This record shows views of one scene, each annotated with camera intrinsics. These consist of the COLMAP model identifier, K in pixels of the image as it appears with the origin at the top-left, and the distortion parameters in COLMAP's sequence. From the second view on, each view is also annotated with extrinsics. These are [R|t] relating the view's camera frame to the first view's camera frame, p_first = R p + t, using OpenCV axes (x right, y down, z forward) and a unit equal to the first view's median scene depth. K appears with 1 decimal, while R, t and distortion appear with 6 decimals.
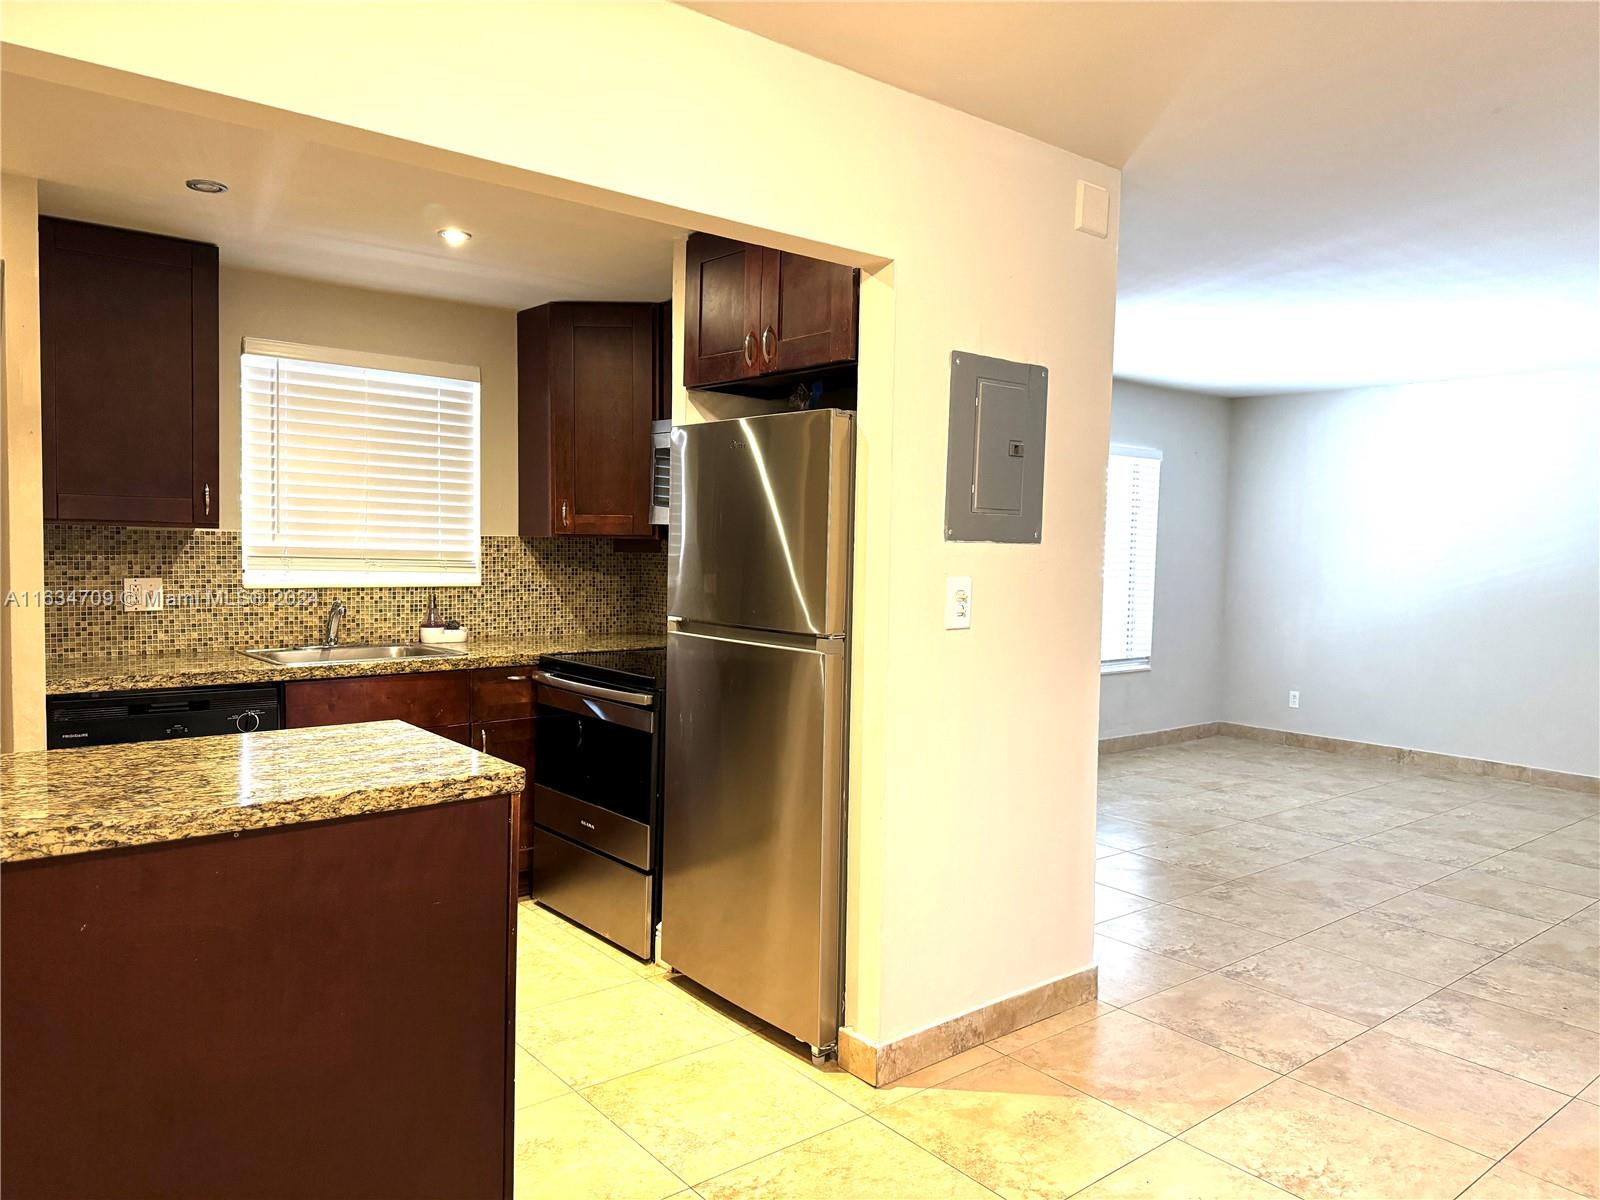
lens RADIAL K [[1123.7, 0, 804.3], [0, 1123.7, 612.6], [0, 0, 1]] dist [0.059197, -0.029476]
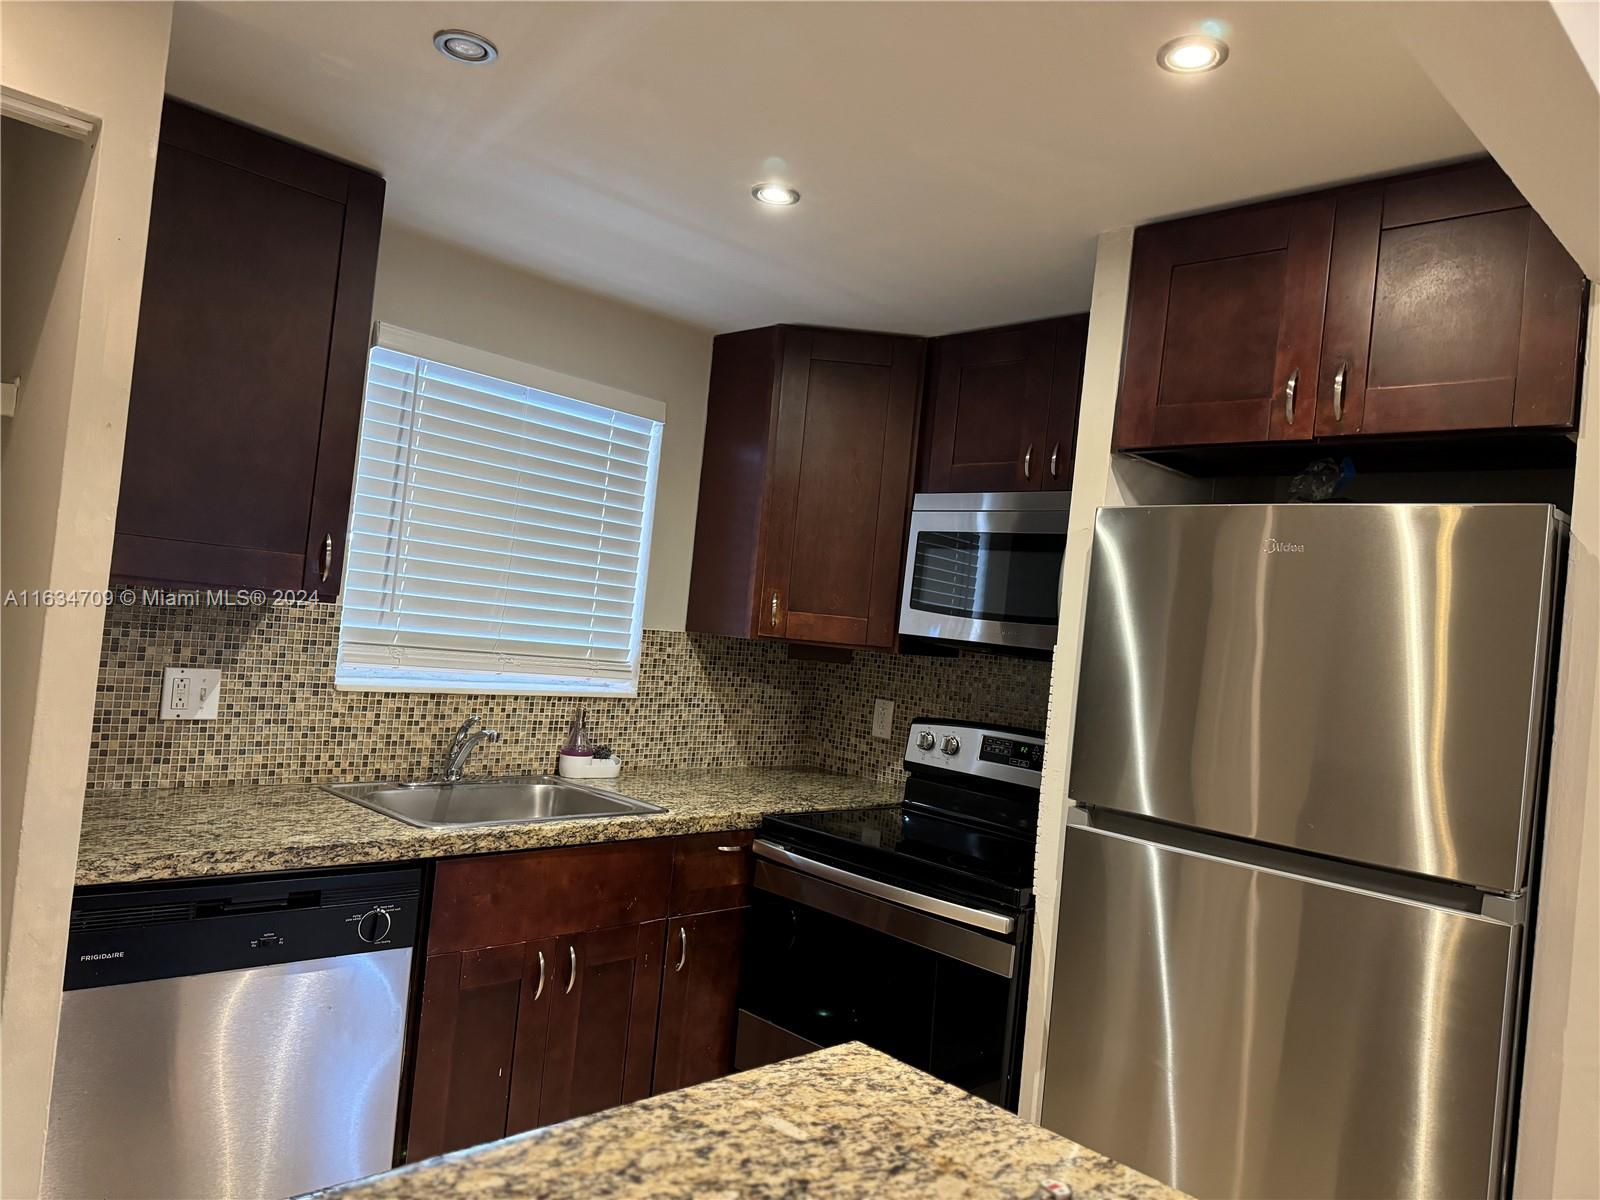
lens RADIAL K [[1123.7, 0, 806.3], [0, 1123.7, 595.9], [0, 0, 1]] dist [0.059197, -0.029476]
pose [[0.993040, 0.078169, 0.088098, -0.284834], [-0.070239, 0.993482, -0.089776, -0.036356], [-0.094541, 0.082964, 0.992058, 0.310706]]
